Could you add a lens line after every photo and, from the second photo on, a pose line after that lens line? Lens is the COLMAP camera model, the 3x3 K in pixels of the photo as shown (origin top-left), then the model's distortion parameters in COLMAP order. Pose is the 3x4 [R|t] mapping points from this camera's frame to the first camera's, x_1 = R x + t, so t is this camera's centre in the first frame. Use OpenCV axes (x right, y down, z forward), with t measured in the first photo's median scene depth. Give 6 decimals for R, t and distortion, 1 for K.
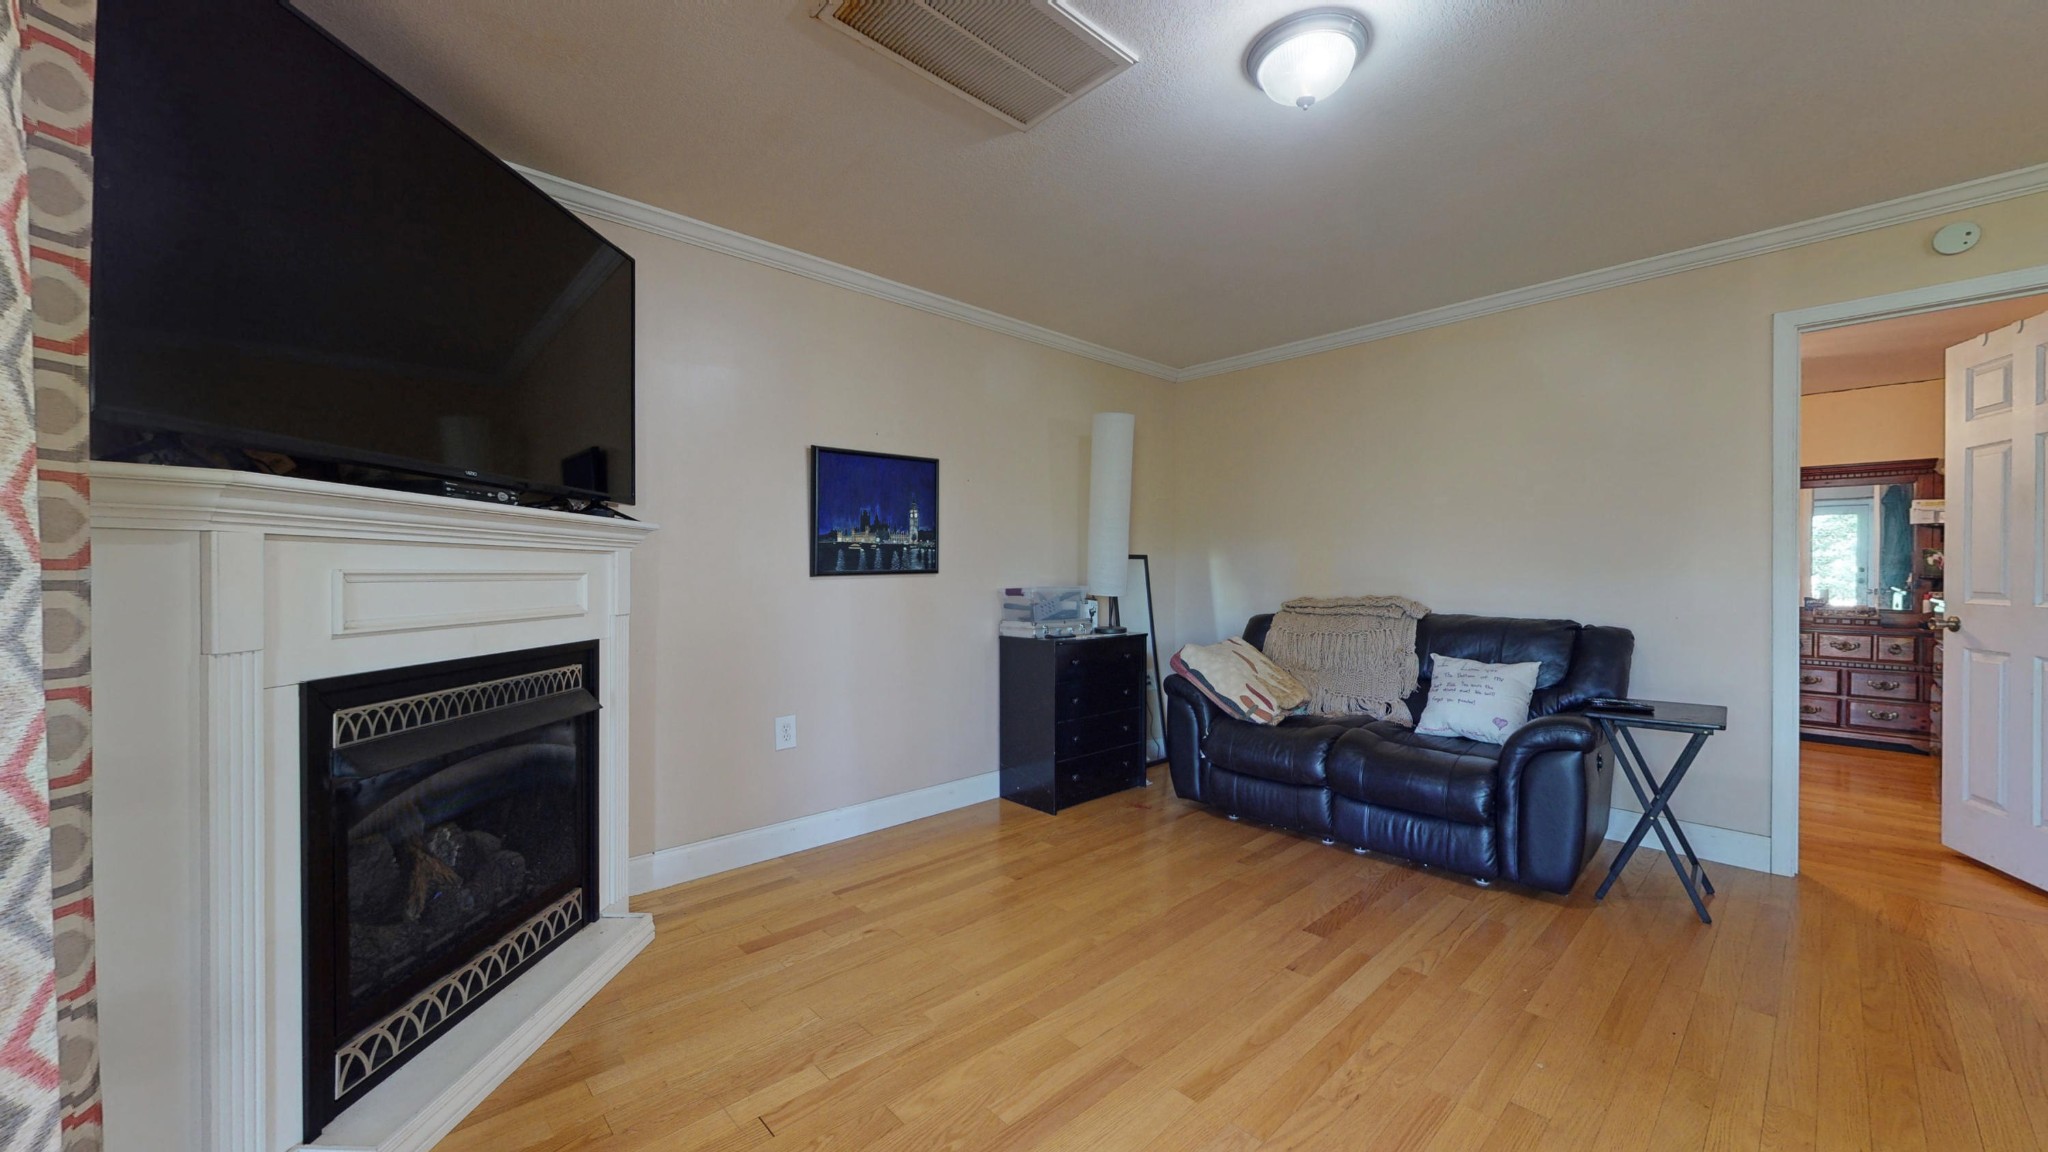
lens RADIAL K [[760.6, 0, 1023.9], [0, 760.6, 580.3], [0, 0, 1]] dist [-0.001895, -0.000005]
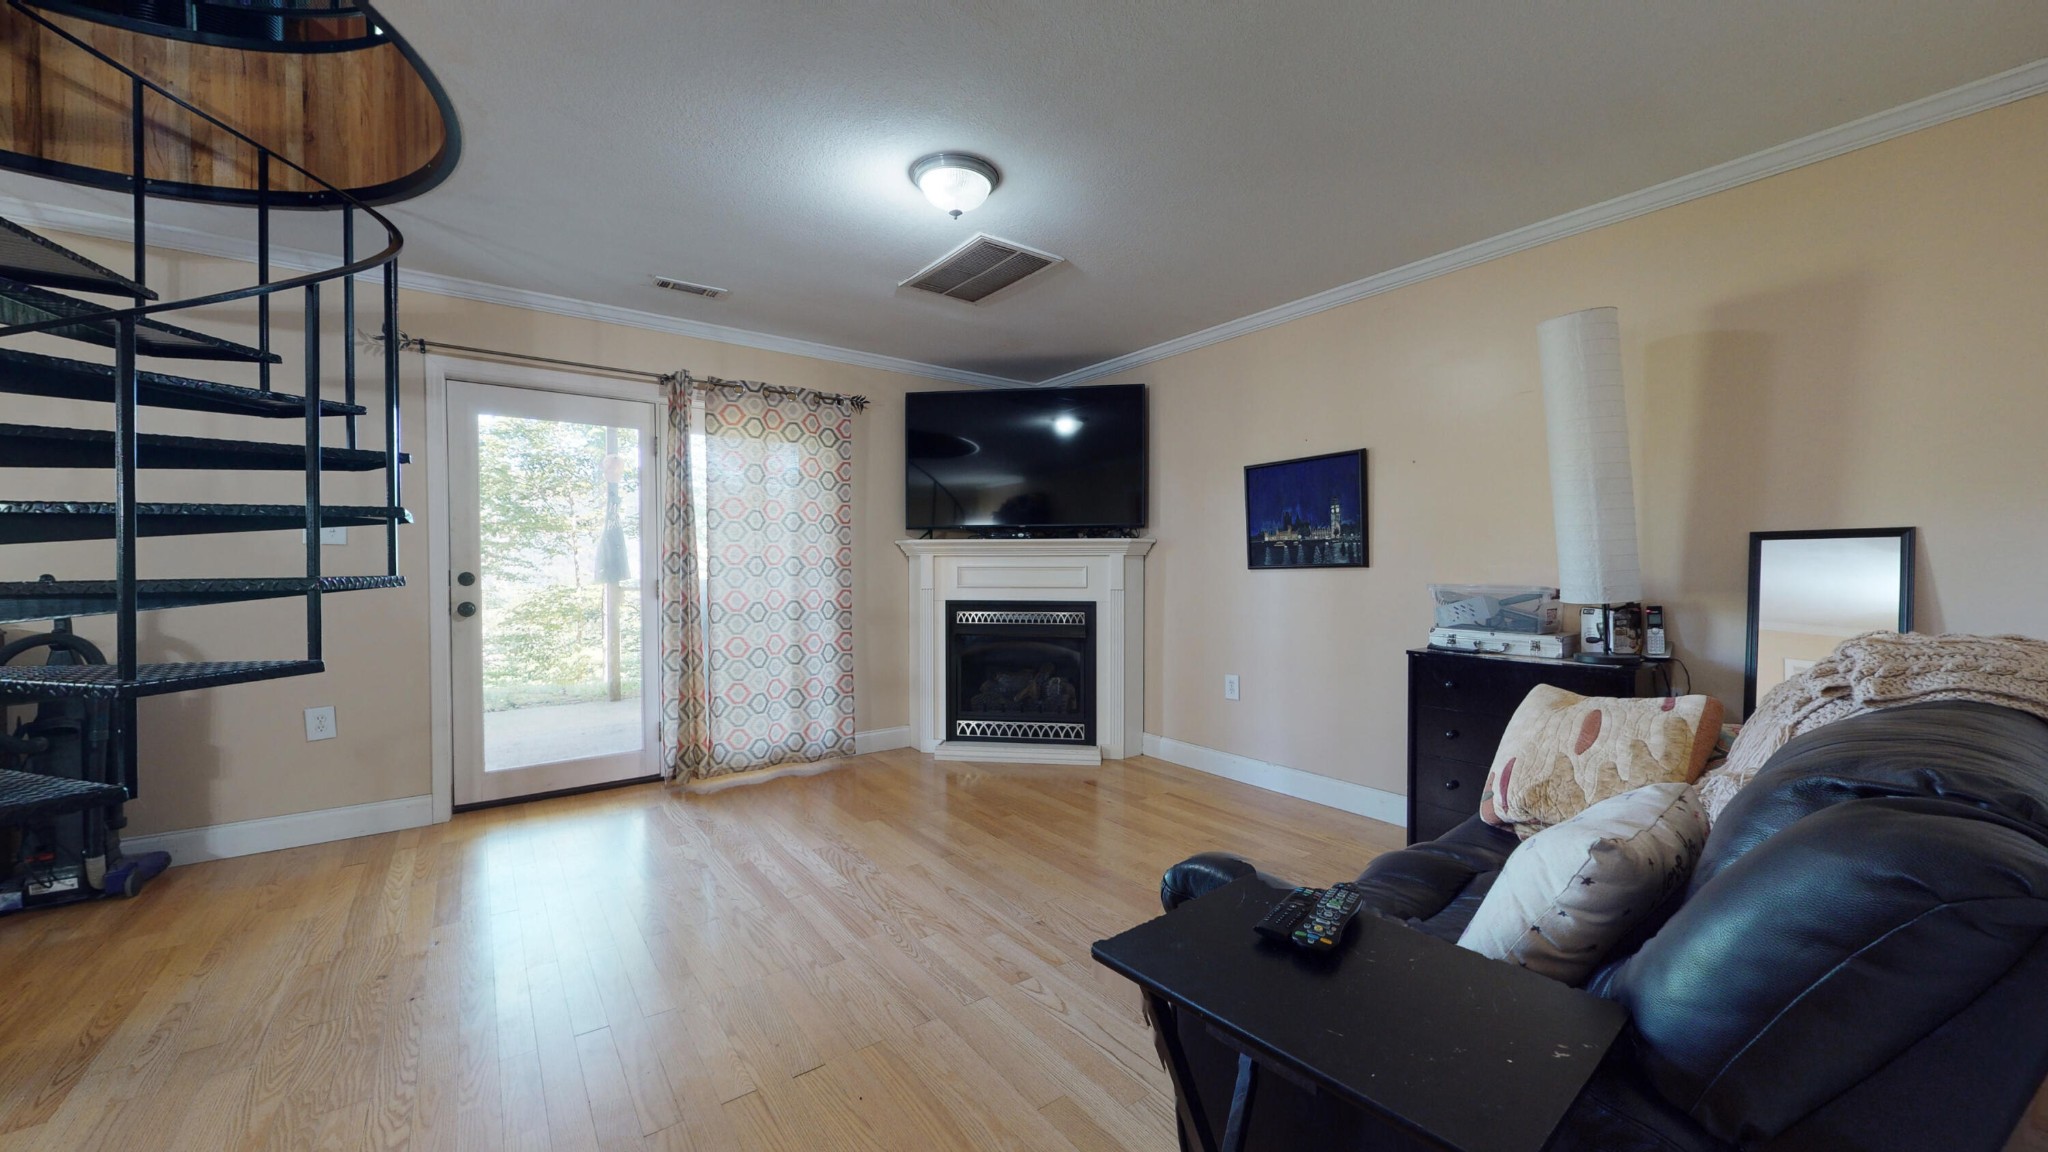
lens RADIAL K [[760.6, 0, 1019.9], [0, 760.6, 571.0], [0, 0, 1]] dist [-0.001895, -0.000005]
pose [[-0.124938, 0.005089, -0.992151, 0.977394], [-0.008637, 0.999943, 0.006217, -0.006647], [0.992127, 0.009346, -0.124887, 0.741949]]
